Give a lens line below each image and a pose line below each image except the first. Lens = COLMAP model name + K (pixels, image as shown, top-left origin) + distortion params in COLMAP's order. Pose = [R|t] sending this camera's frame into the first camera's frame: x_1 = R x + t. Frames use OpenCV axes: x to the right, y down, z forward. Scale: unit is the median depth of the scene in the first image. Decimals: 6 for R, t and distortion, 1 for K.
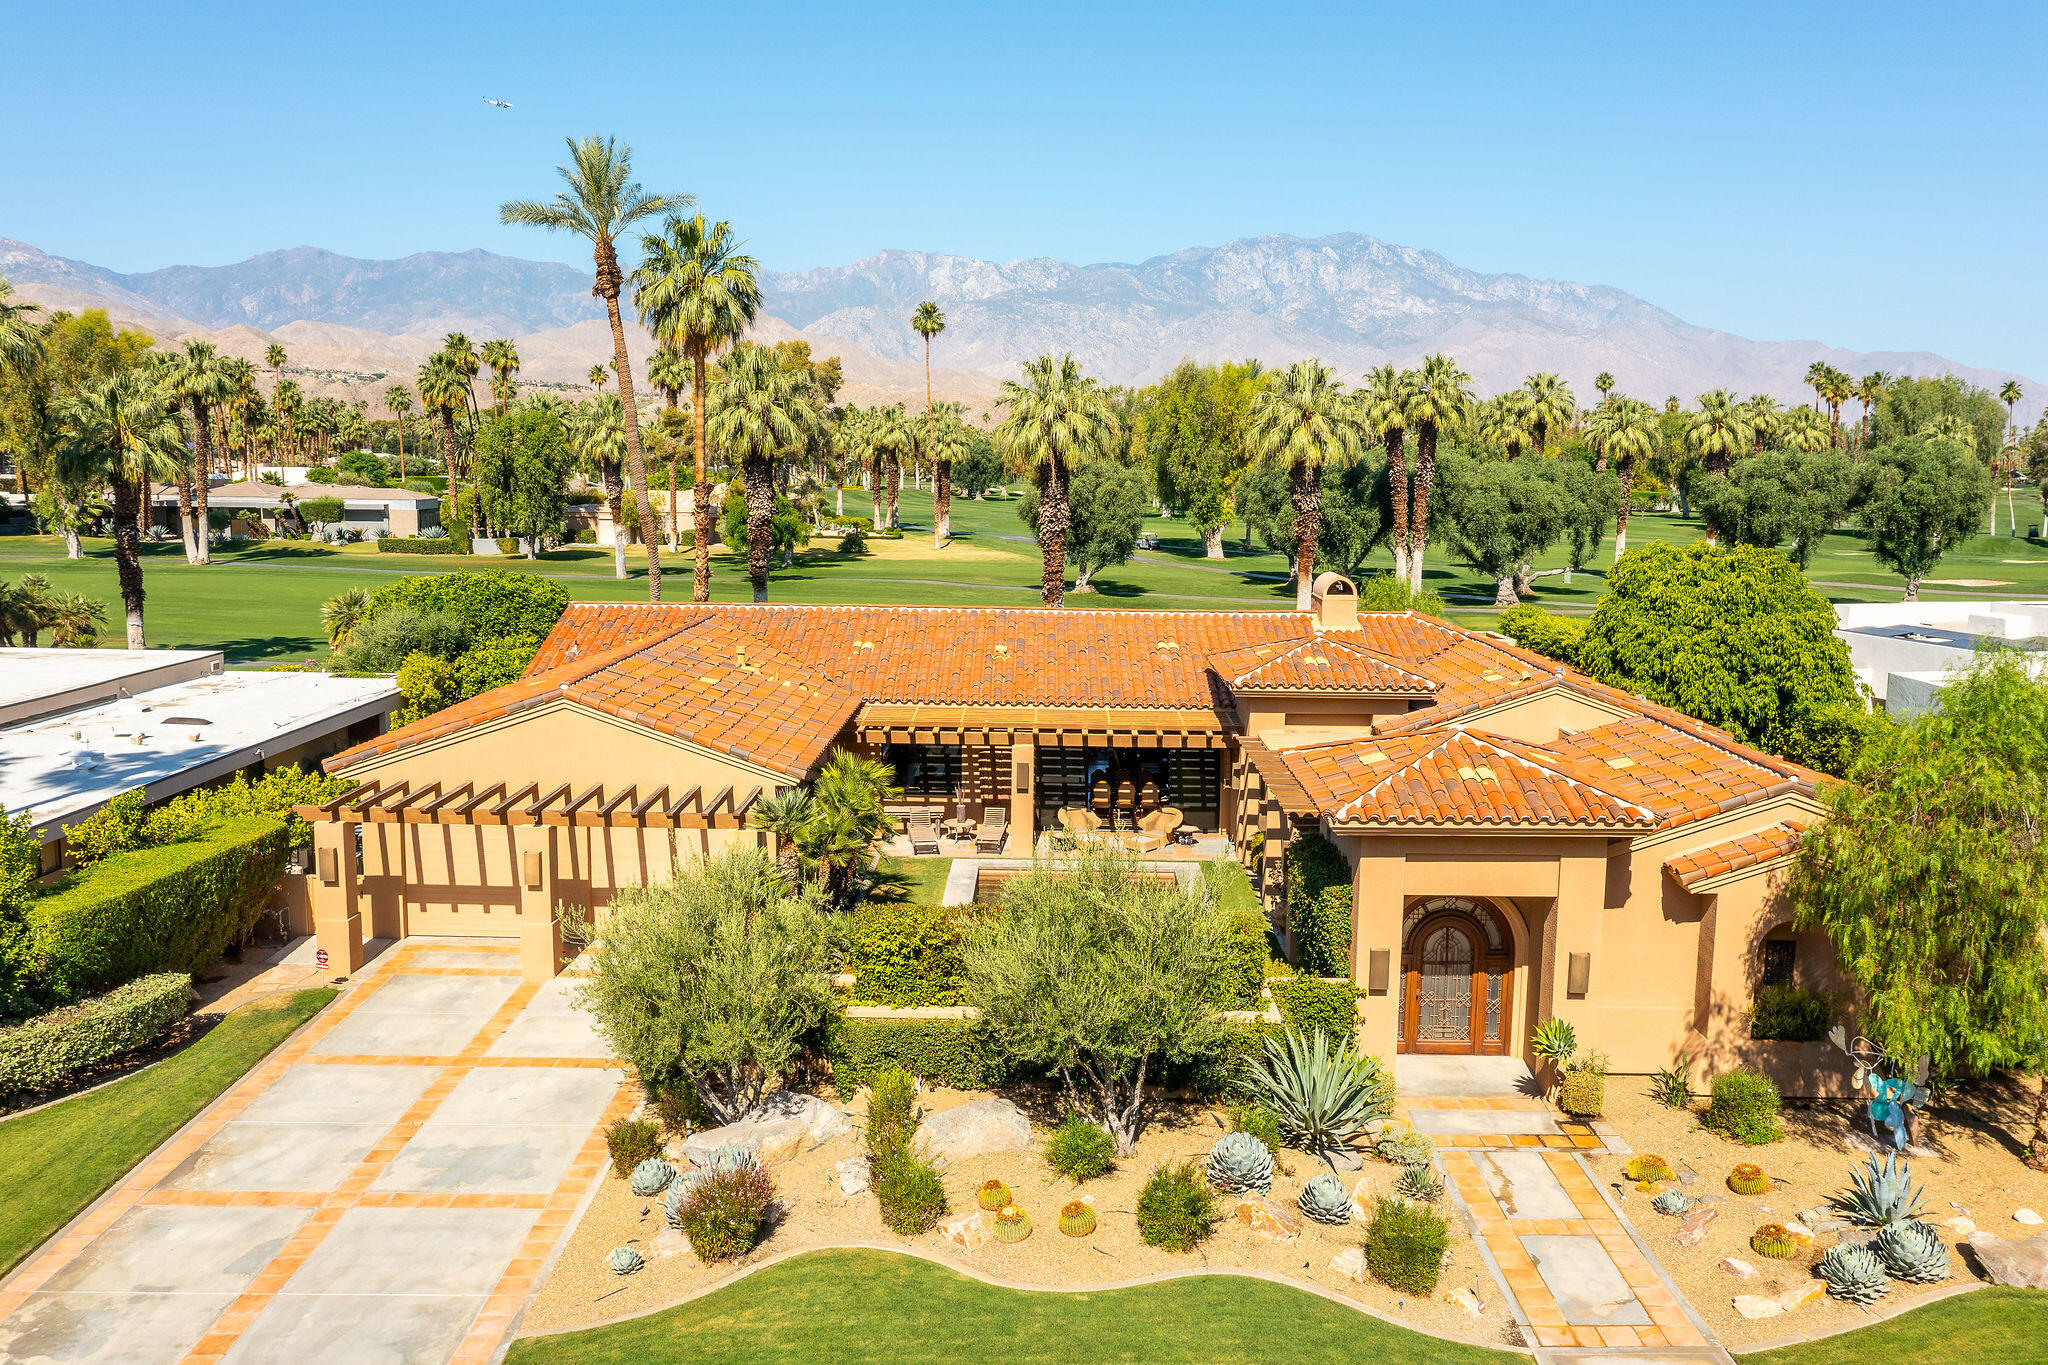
lens RADIAL K [[1631.3, 0, 1027.2], [0, 1631.3, 672.1], [0, 0, 1]] dist [-0.011531, 0.001569]
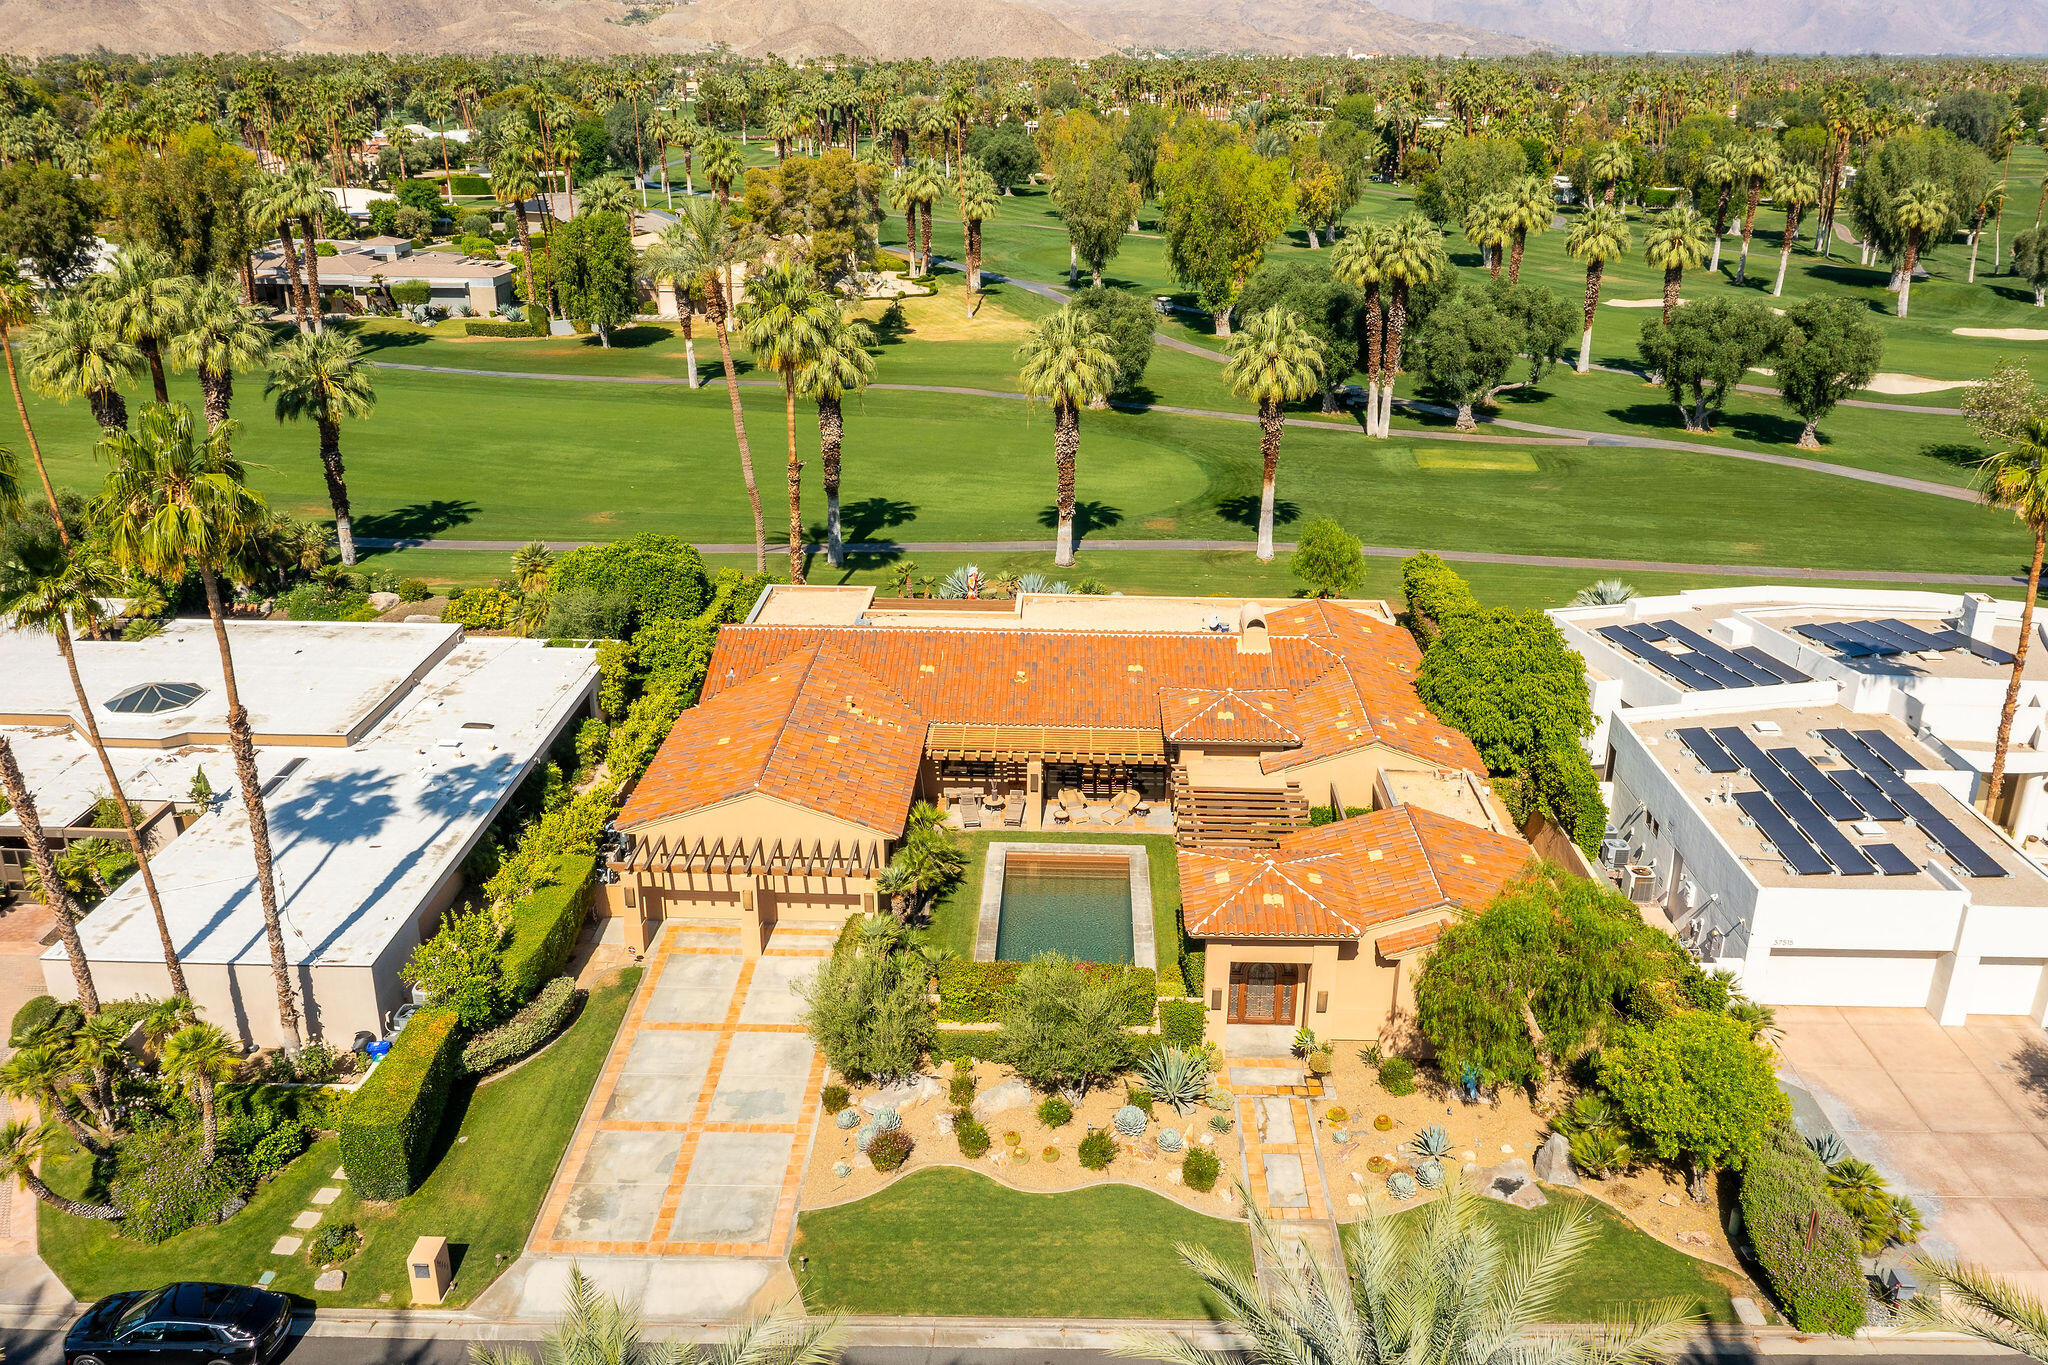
lens RADIAL K [[1631.3, 0, 1027.2], [0, 1631.3, 672.1], [0, 0, 1]] dist [-0.011531, 0.001569]
pose [[0.999808, 0.001686, -0.019510, 0.019961], [0.002794, 0.973812, 0.227340, -0.379823], [0.019382, -0.227351, 0.973620, -0.468220]]
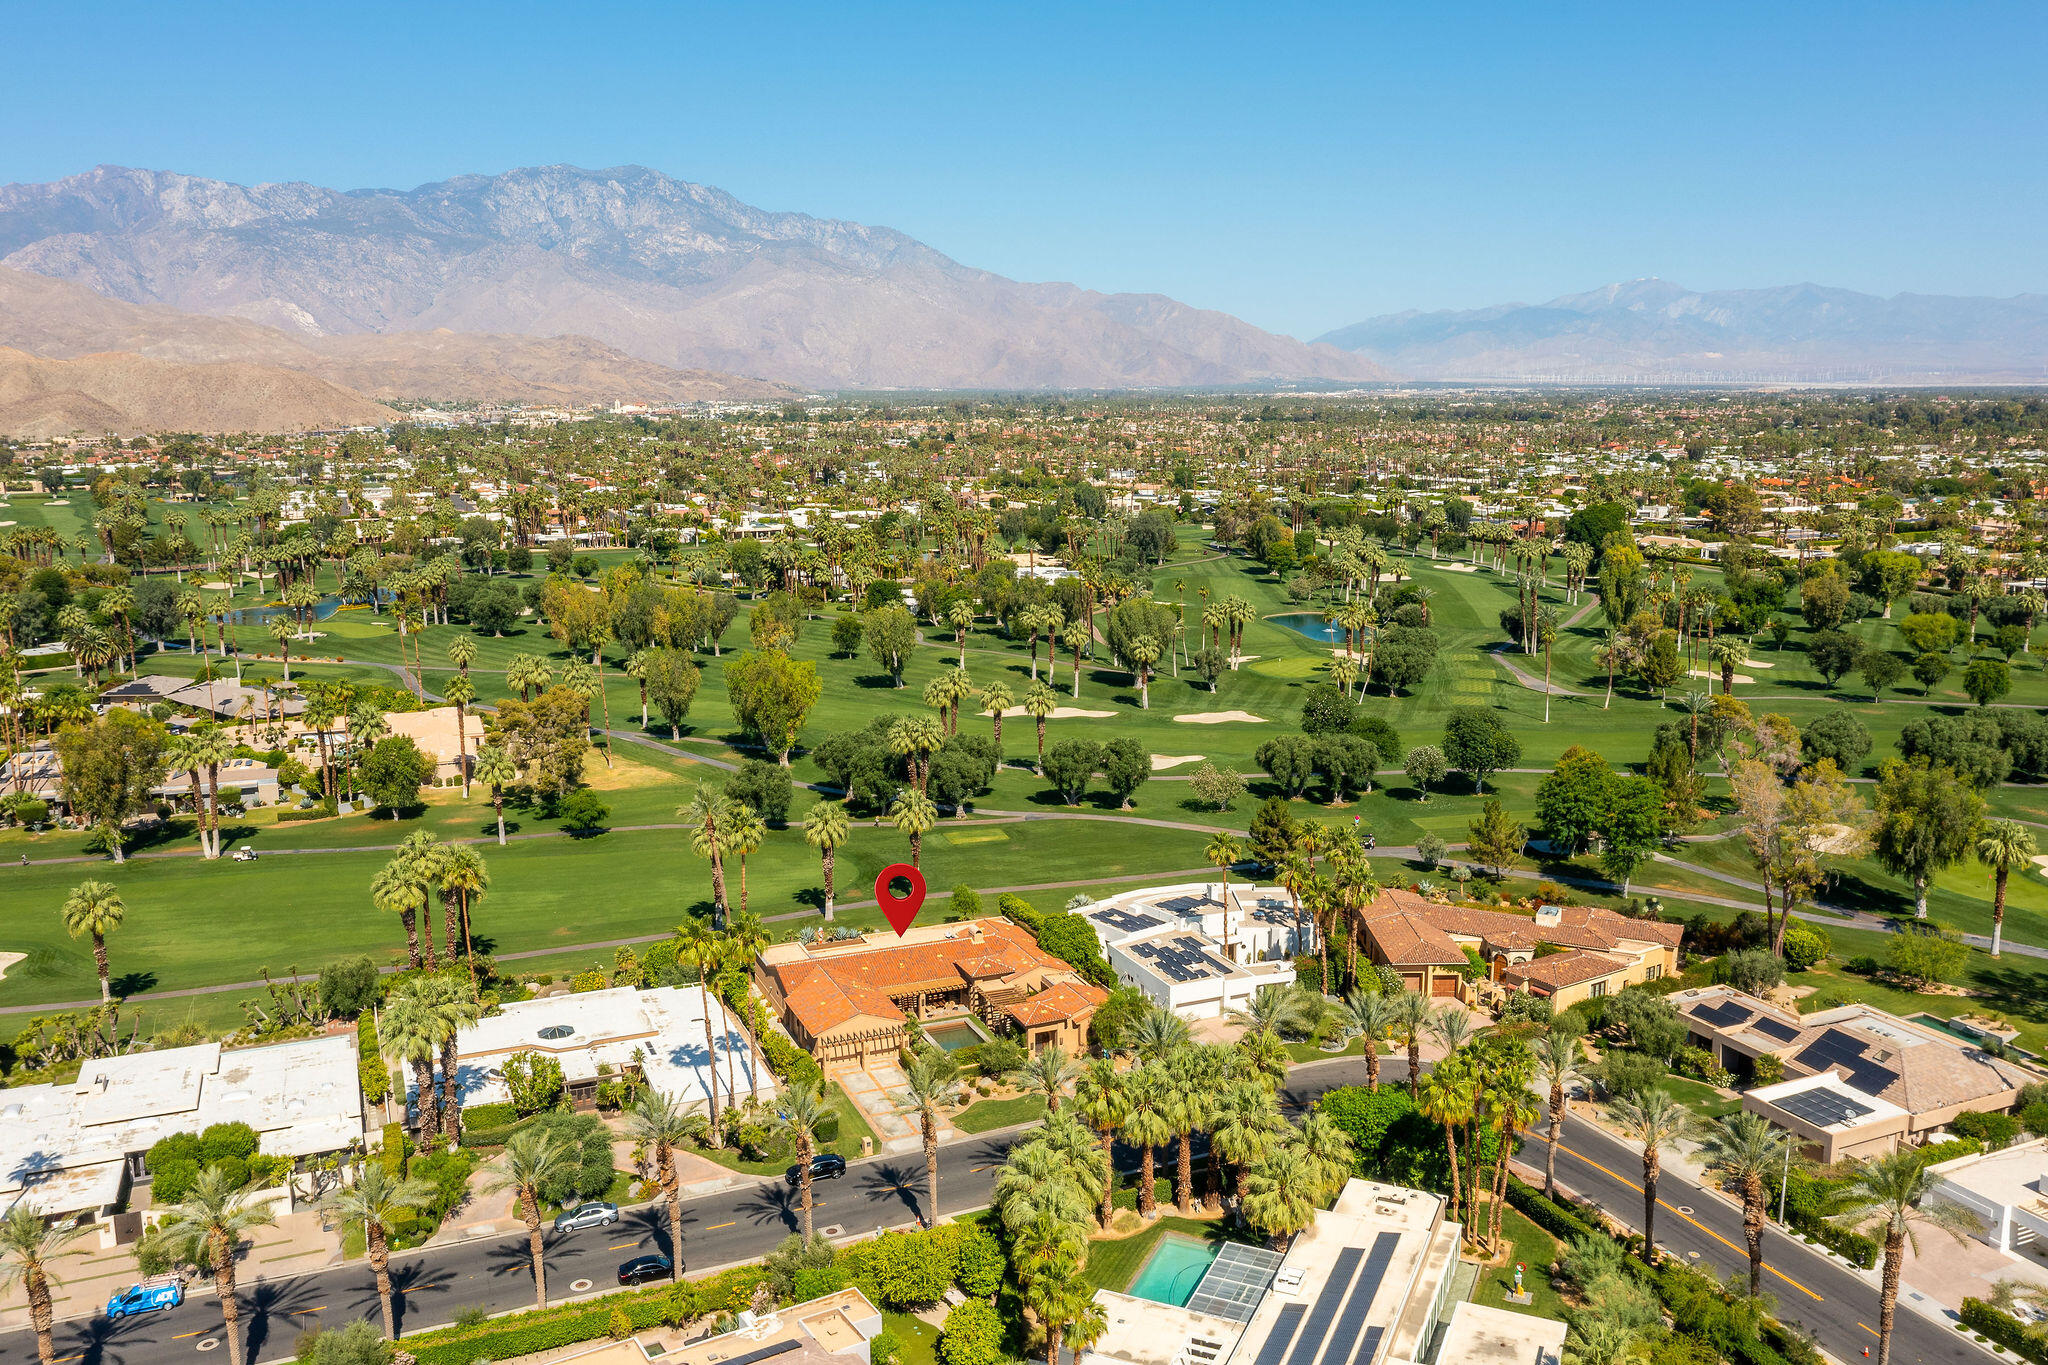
lens RADIAL K [[1631.3, 0, 1027.2], [0, 1631.3, 672.1], [0, 0, 1]] dist [-0.011531, 0.001569]
pose [[0.913618, -0.085201, 0.397546, -1.318394], [0.068949, 0.996101, 0.055028, -0.968974], [-0.400685, -0.022864, 0.915931, -2.851403]]
